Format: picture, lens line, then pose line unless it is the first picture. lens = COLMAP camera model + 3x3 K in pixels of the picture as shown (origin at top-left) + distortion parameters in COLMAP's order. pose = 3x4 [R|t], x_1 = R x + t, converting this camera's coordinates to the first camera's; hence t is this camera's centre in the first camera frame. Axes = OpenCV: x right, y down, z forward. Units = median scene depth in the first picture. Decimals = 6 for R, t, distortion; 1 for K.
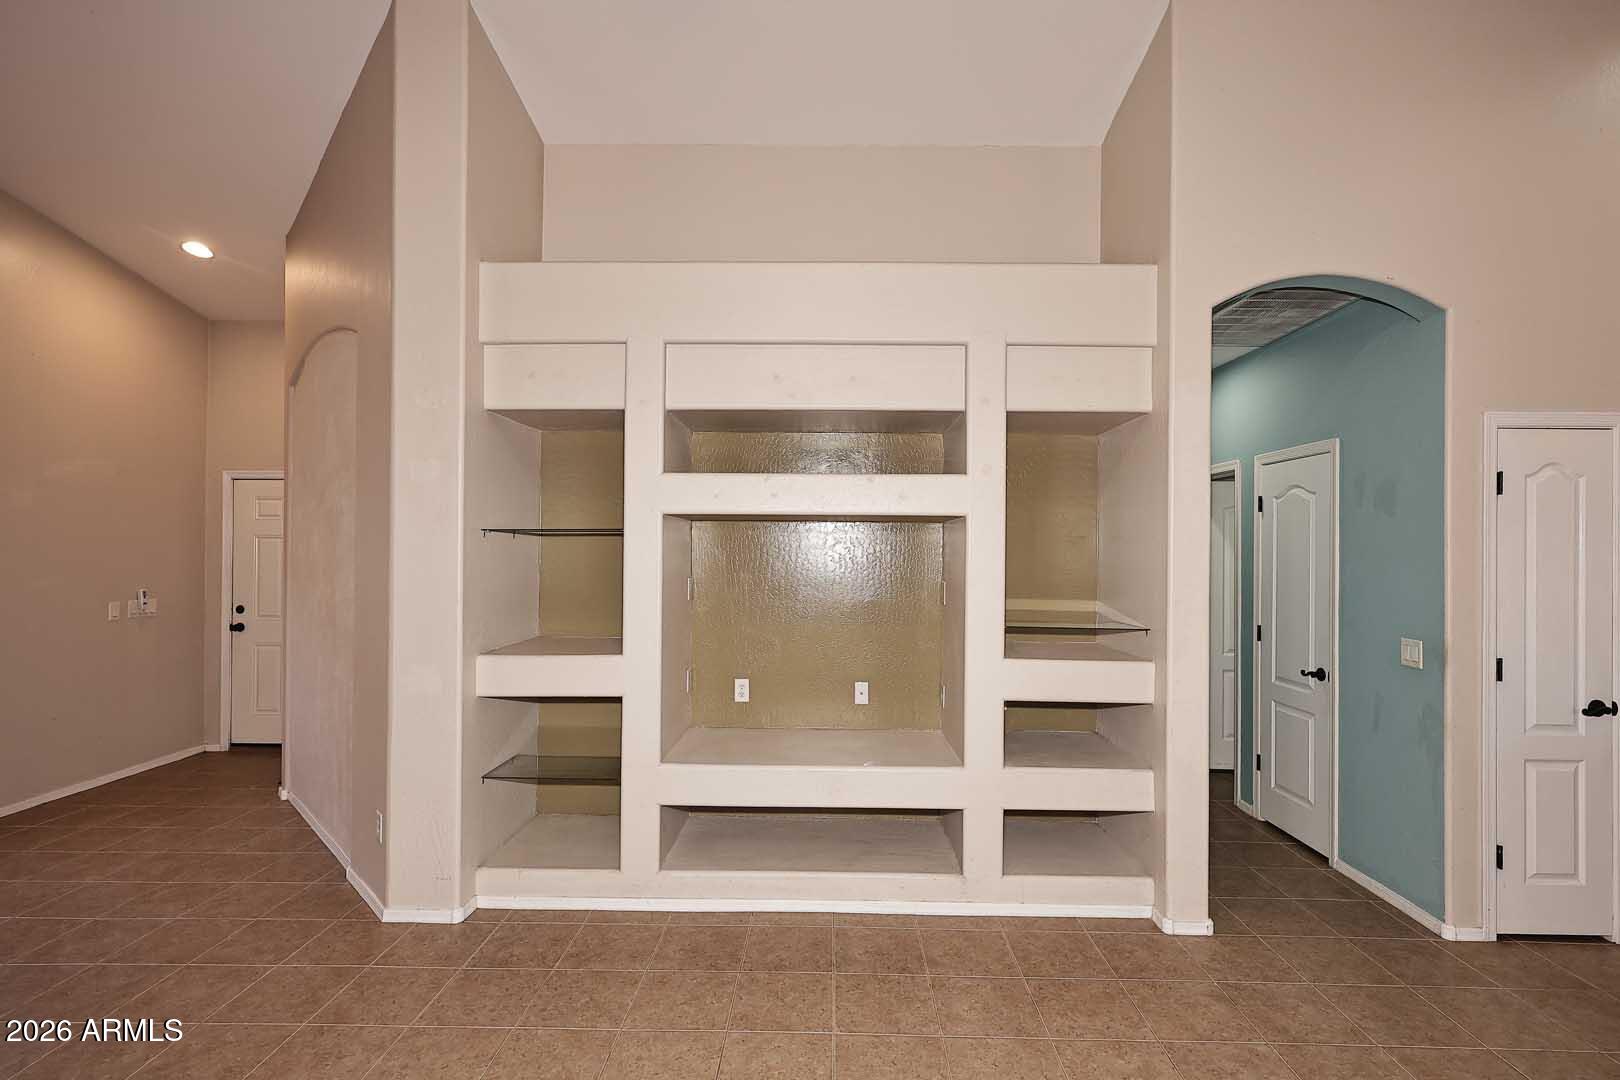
lens RADIAL K [[762.5, 0, 812.7], [0, 762.5, 541.4], [0, 0, 1]] dist [0.004686, -0.001293]
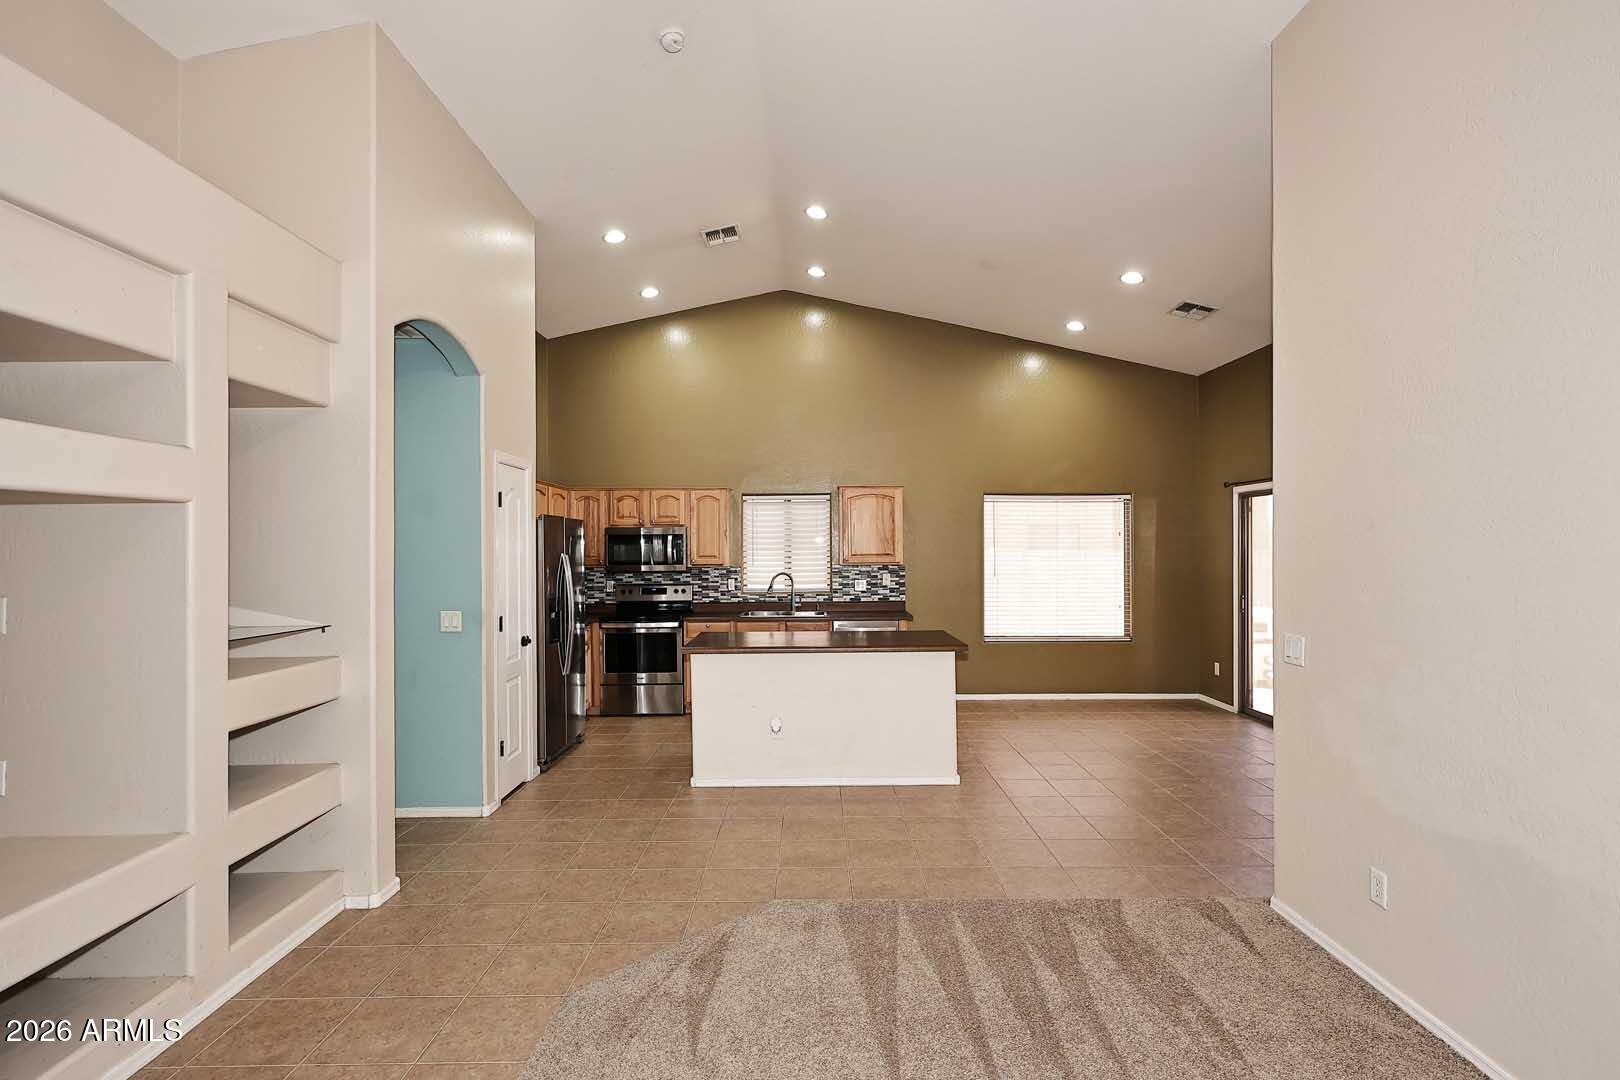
lens RADIAL K [[762.5, 0, 817.5], [0, 762.5, 546.1], [0, 0, 1]] dist [0.004686, -0.001293]
pose [[-0.026327, -0.005438, 0.999639, -0.606634], [-0.002143, 0.999983, 0.005384, 0.005801], [-0.999651, -0.002001, -0.026338, 0.415896]]
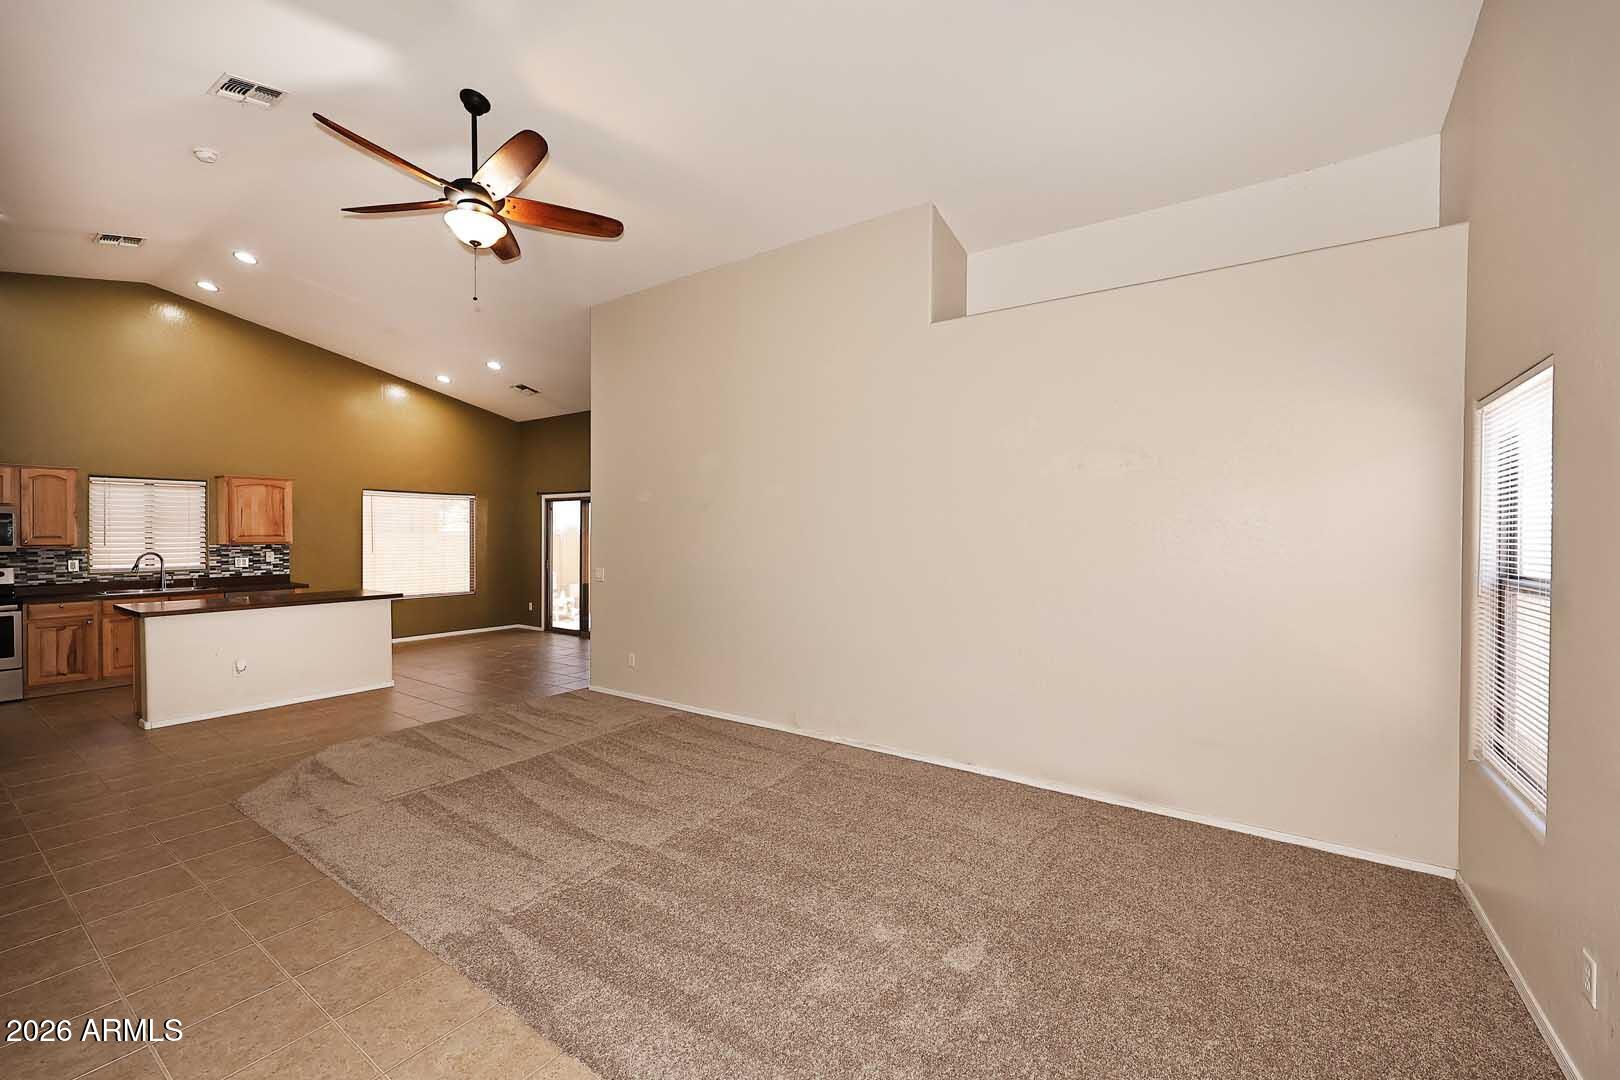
lens RADIAL K [[653.6, 0, 811.8], [0, 653.6, 538.6], [0, 0, 1]] dist [0.001759, -0.000487]
pose [[-0.832242, -0.014583, 0.554220, -1.265191], [-0.011948, 0.999894, 0.008368, 0.011779], [-0.554283, 0.000343, -0.832328, 1.065905]]
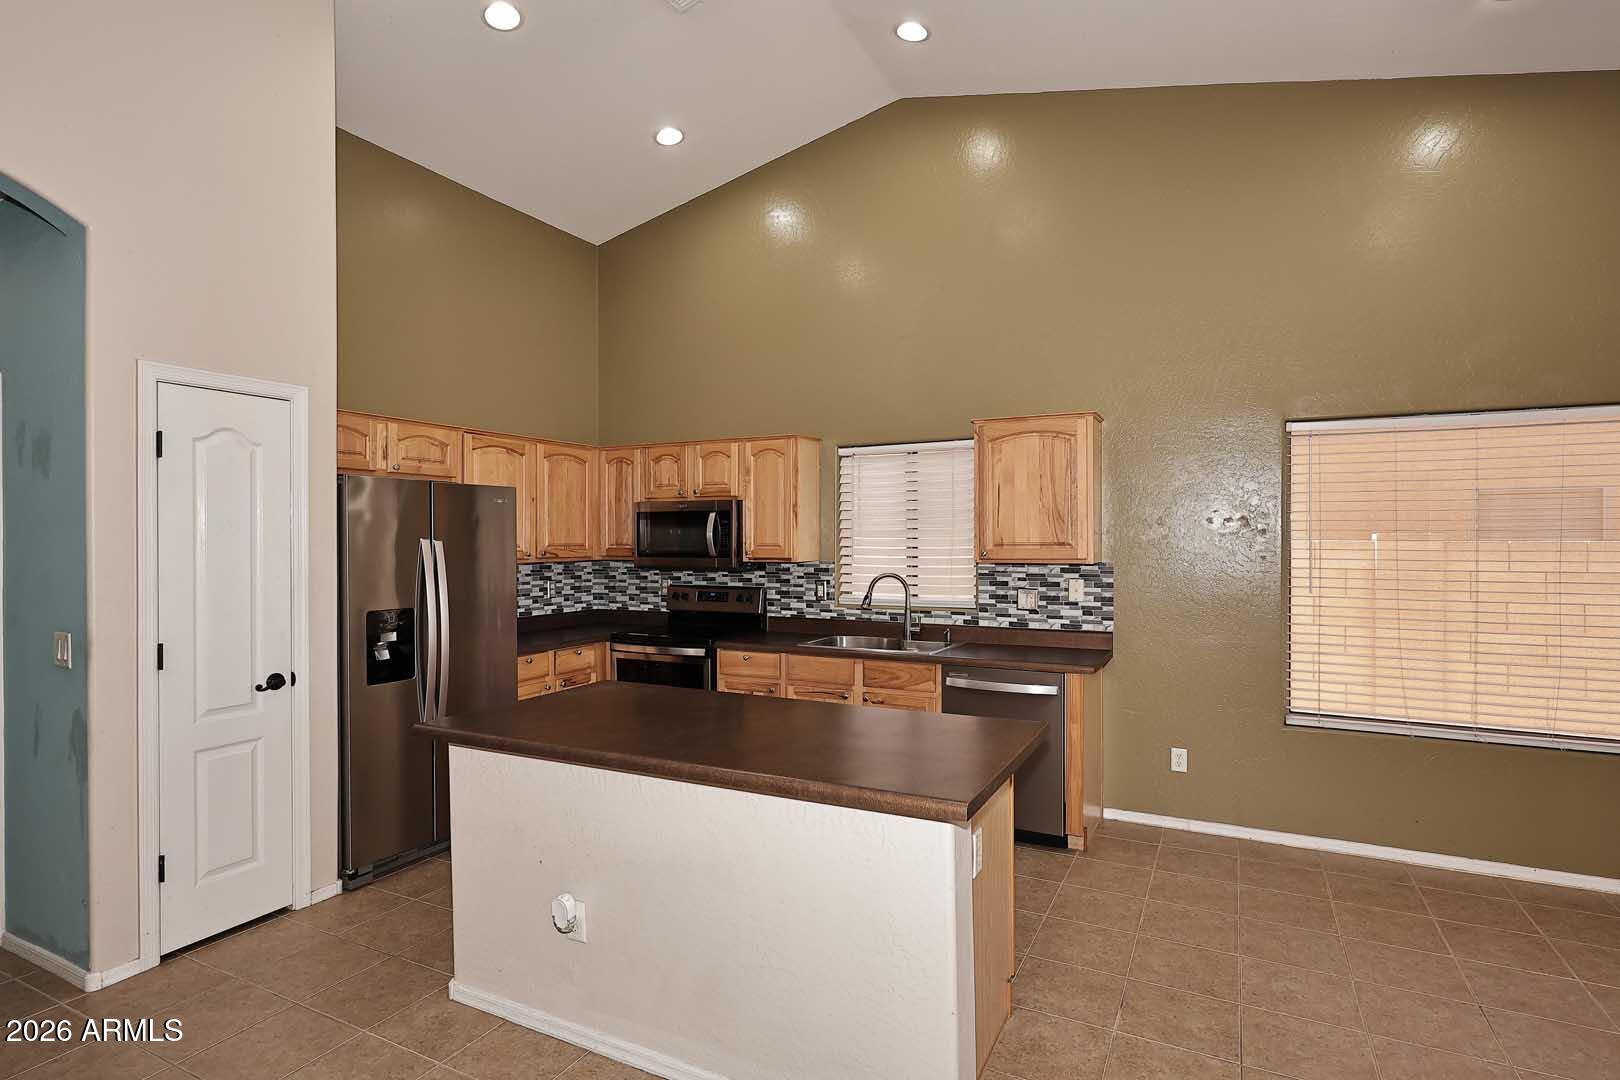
lens RADIAL K [[813.7, 0, 818.2], [0, 813.7, 543.6], [0, 0, 1]] dist [-0.001625, 0.001303]
pose [[0.434740, -0.013995, 0.900447, 0.383566], [-0.000868, 0.999872, 0.015959, 0.022450], [-0.900555, -0.007720, 0.434673, -0.084795]]
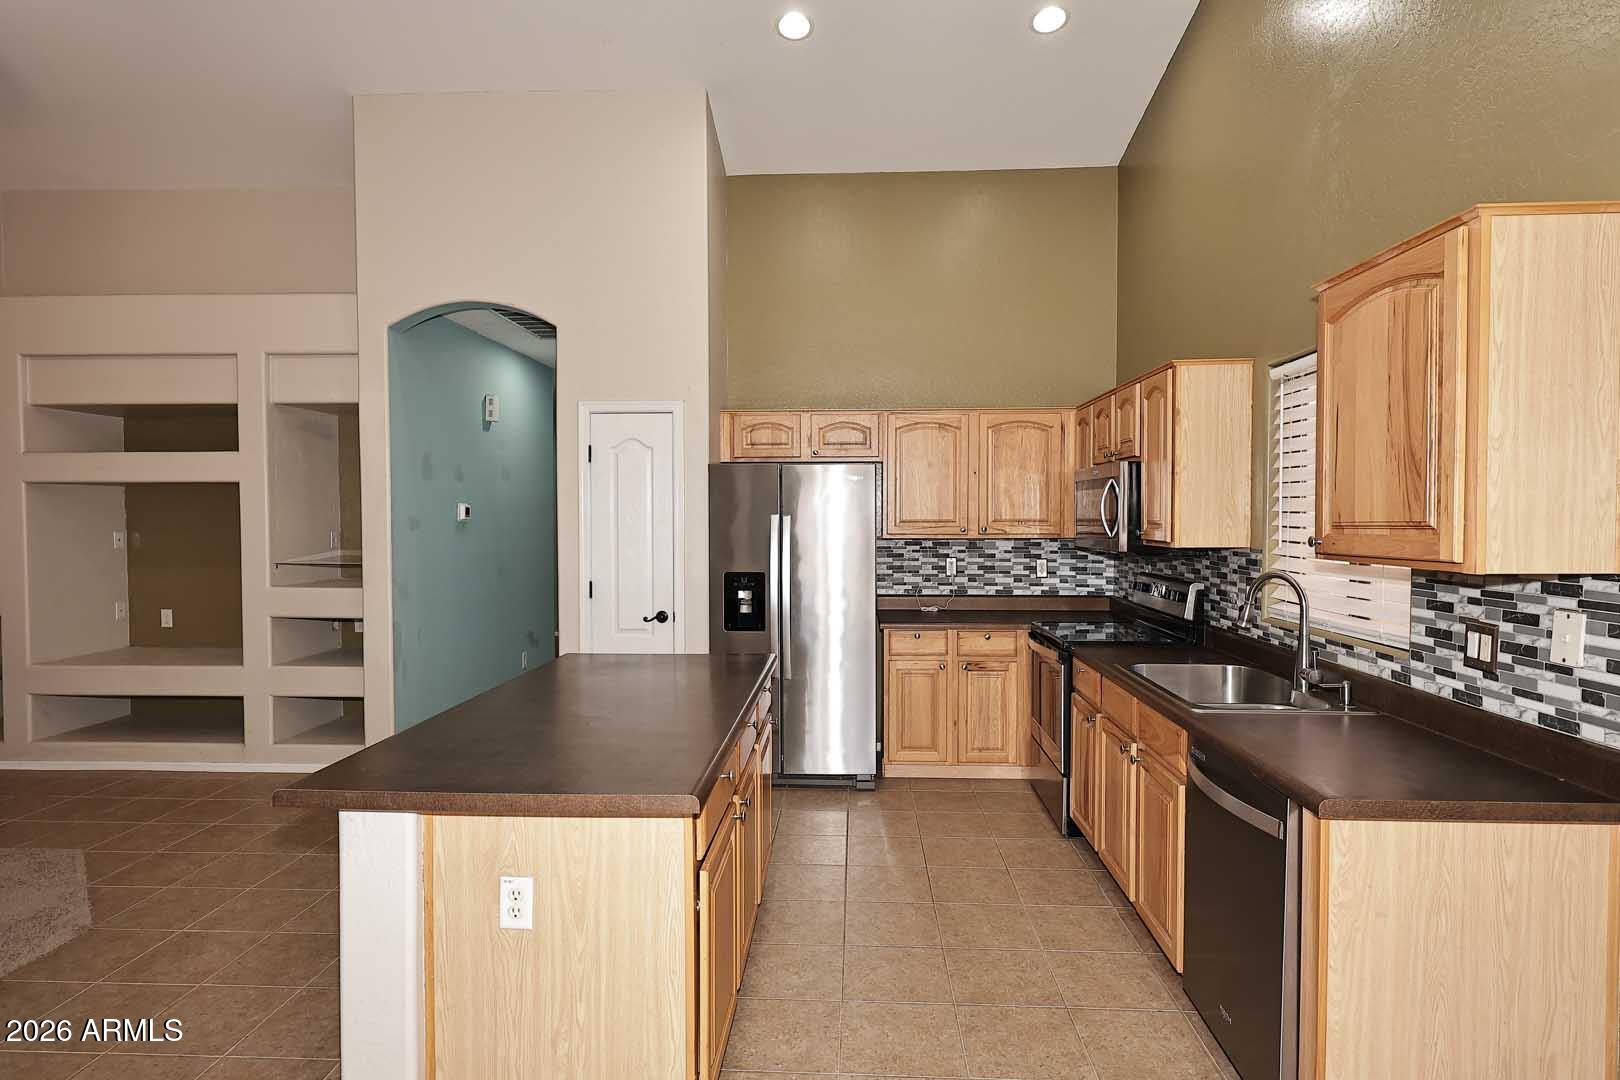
lens RADIAL K [[839.3, 0, 815.2], [0, 839.3, 534.1], [0, 0, 1]] dist [-0.001608, -0.001264]
pose [[0.999513, -0.009328, -0.029765, 1.337699], [0.010185, 0.999534, 0.028772, 0.028453], [0.029483, -0.029061, 0.999143, -0.490458]]
